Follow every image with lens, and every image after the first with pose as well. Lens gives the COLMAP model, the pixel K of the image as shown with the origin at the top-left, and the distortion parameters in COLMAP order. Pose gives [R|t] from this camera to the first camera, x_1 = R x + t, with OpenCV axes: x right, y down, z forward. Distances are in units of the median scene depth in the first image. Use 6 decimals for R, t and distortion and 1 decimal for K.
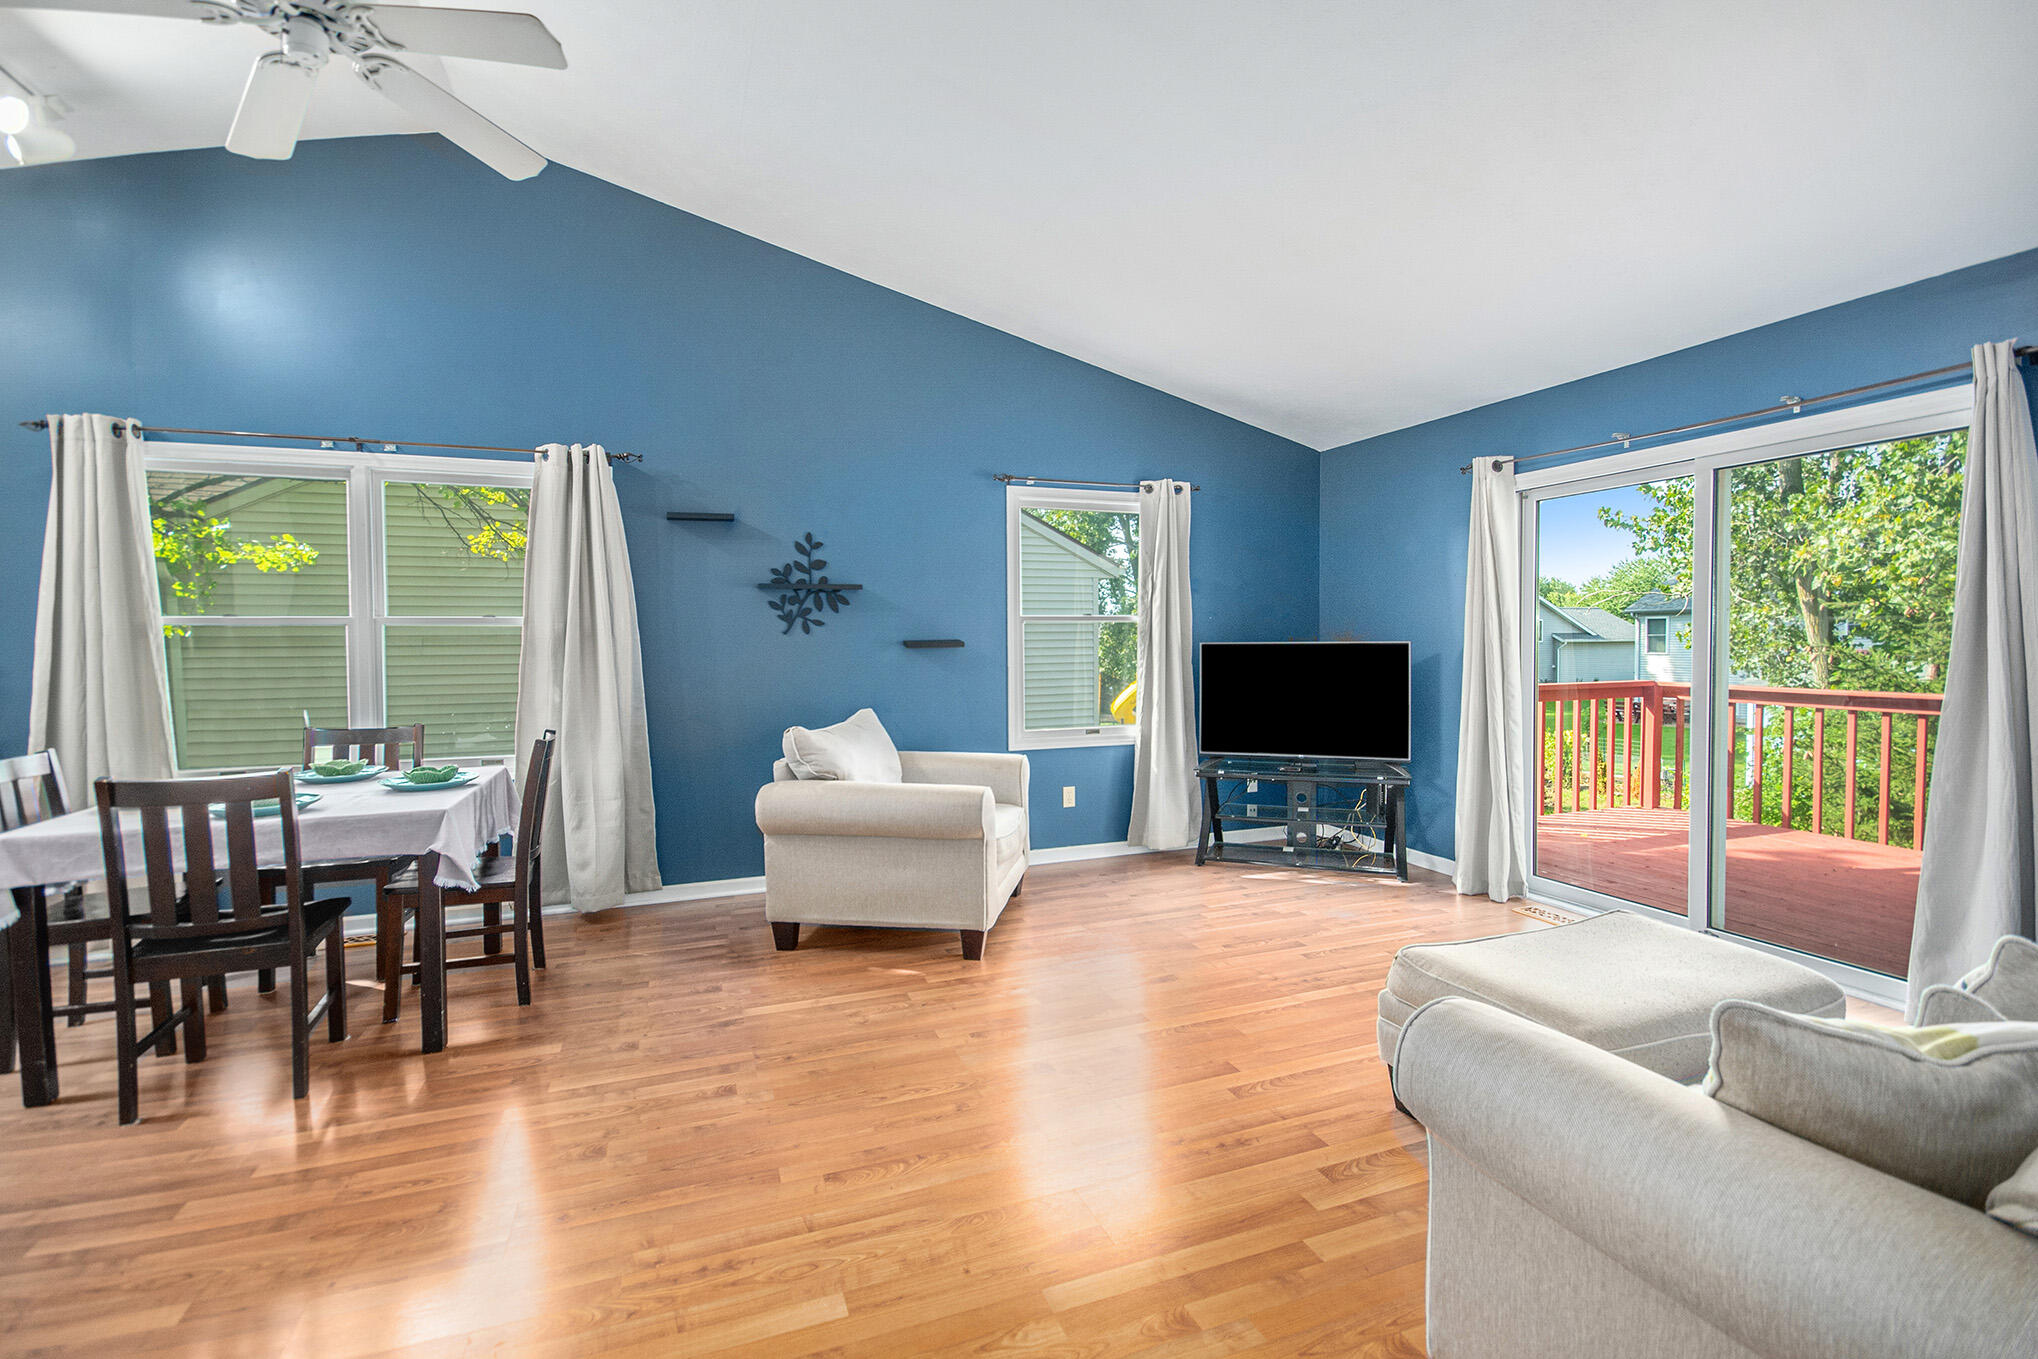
lens RADIAL K [[914.5, 0, 1025.4], [0, 914.5, 675.8], [0, 0, 1]] dist [-0.003380, -0.004574]
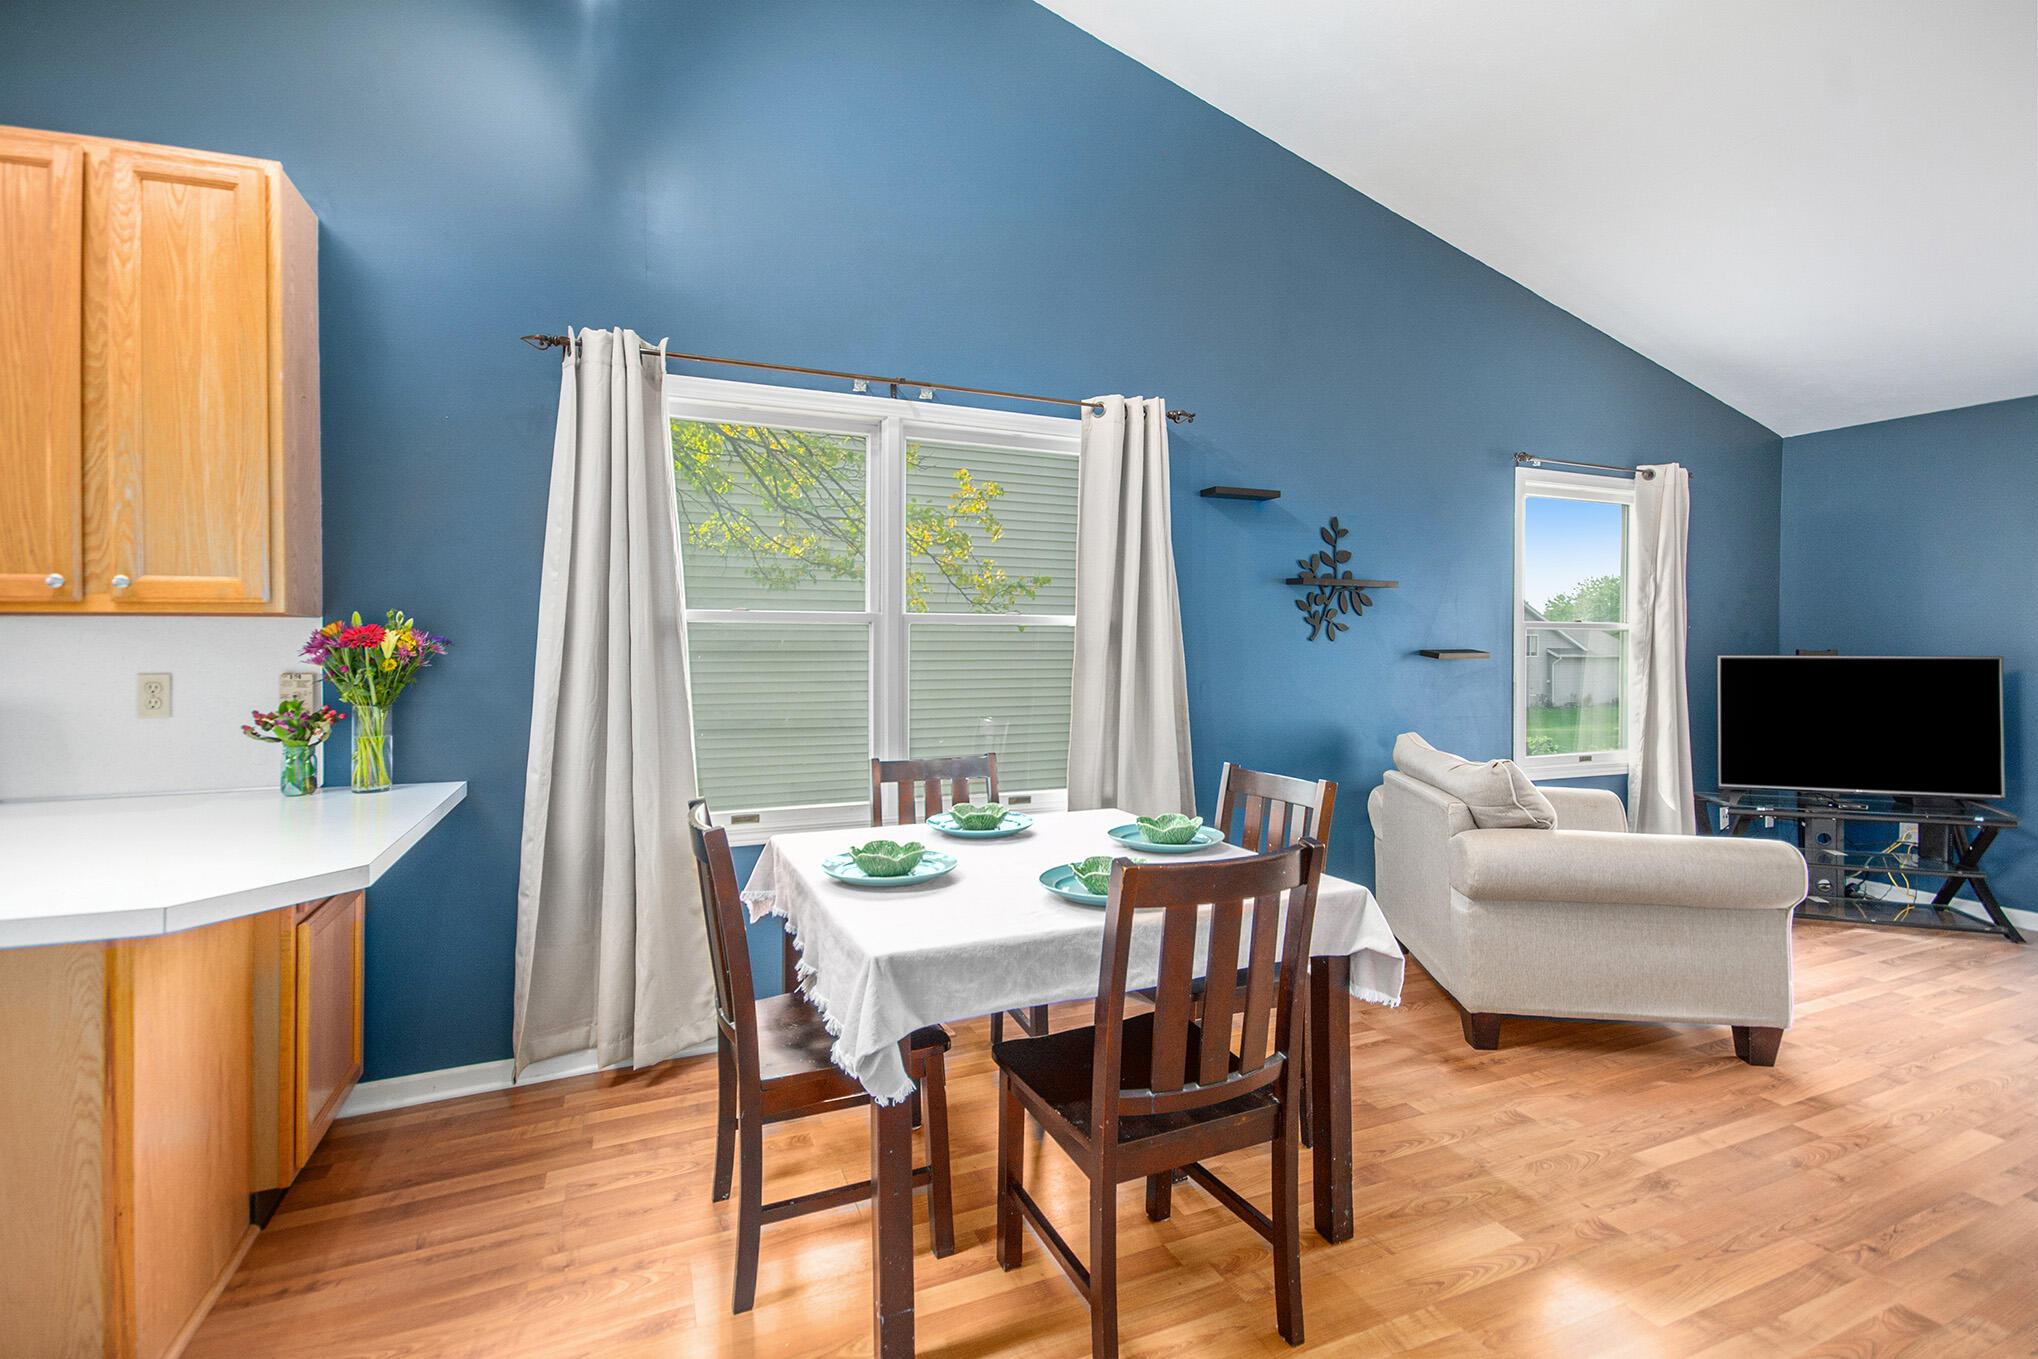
lens RADIAL K [[914.5, 0, 997.9], [0, 914.5, 657.3], [0, 0, 1]] dist [-0.003380, -0.004574]
pose [[0.999567, 0.010304, 0.027573, -0.606256], [-0.009444, 0.999470, -0.031151, -0.002056], [-0.027879, 0.030877, 0.999134, 0.207086]]
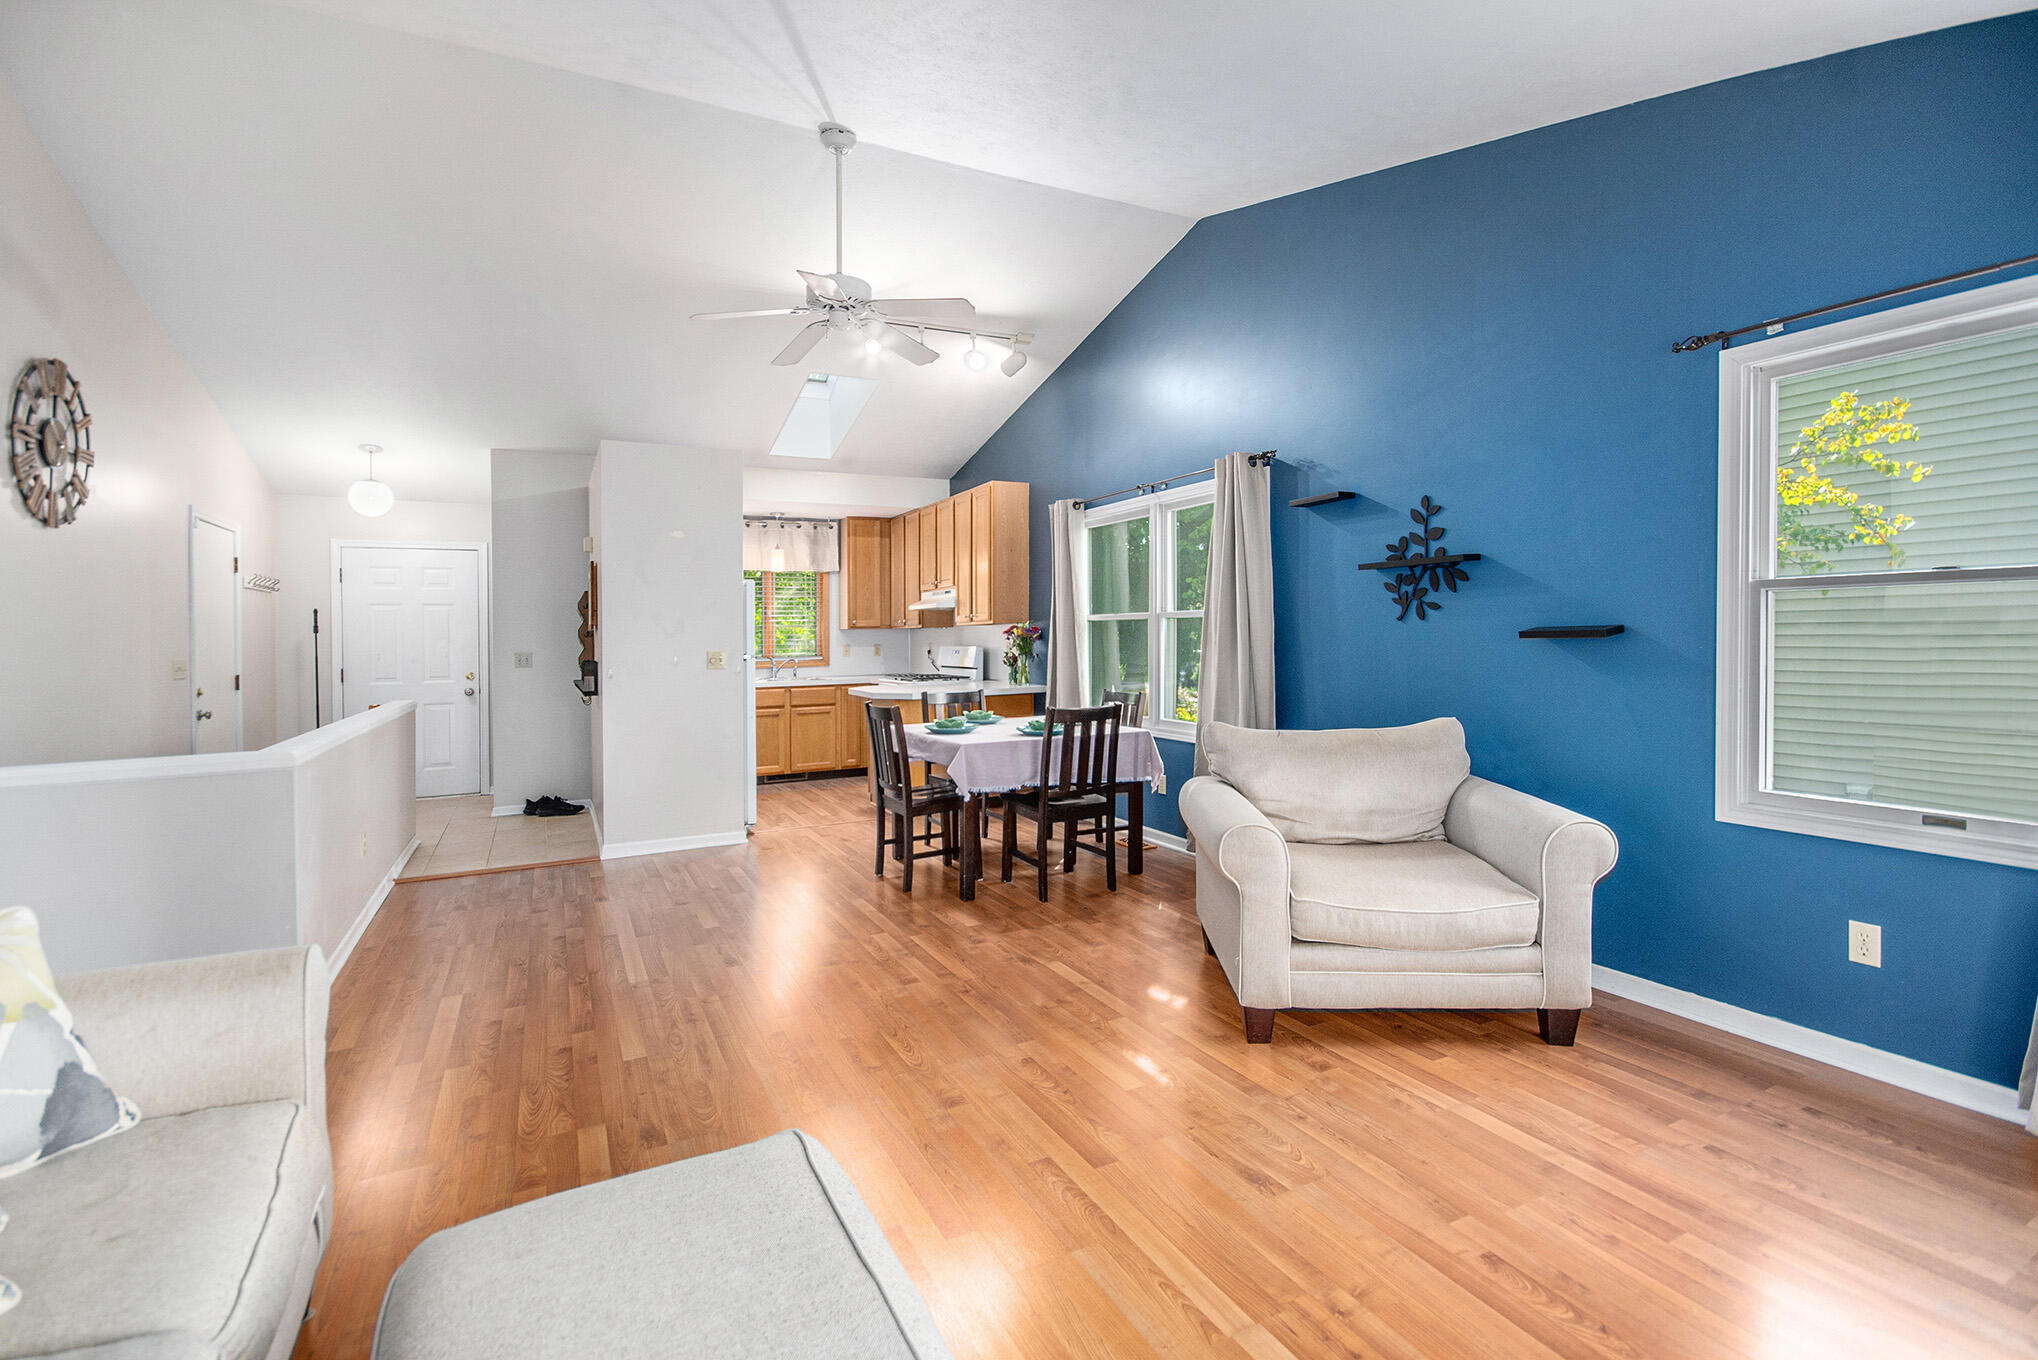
lens RADIAL K [[914.5, 0, 1001.9], [0, 914.5, 625.3], [0, 0, 1]] dist [-0.003380, -0.004574]
pose [[0.097188, -0.004214, -0.995257, 0.584977], [-0.025022, 0.999665, -0.006676, -0.027614], [0.994951, 0.025552, 0.097050, 0.591028]]
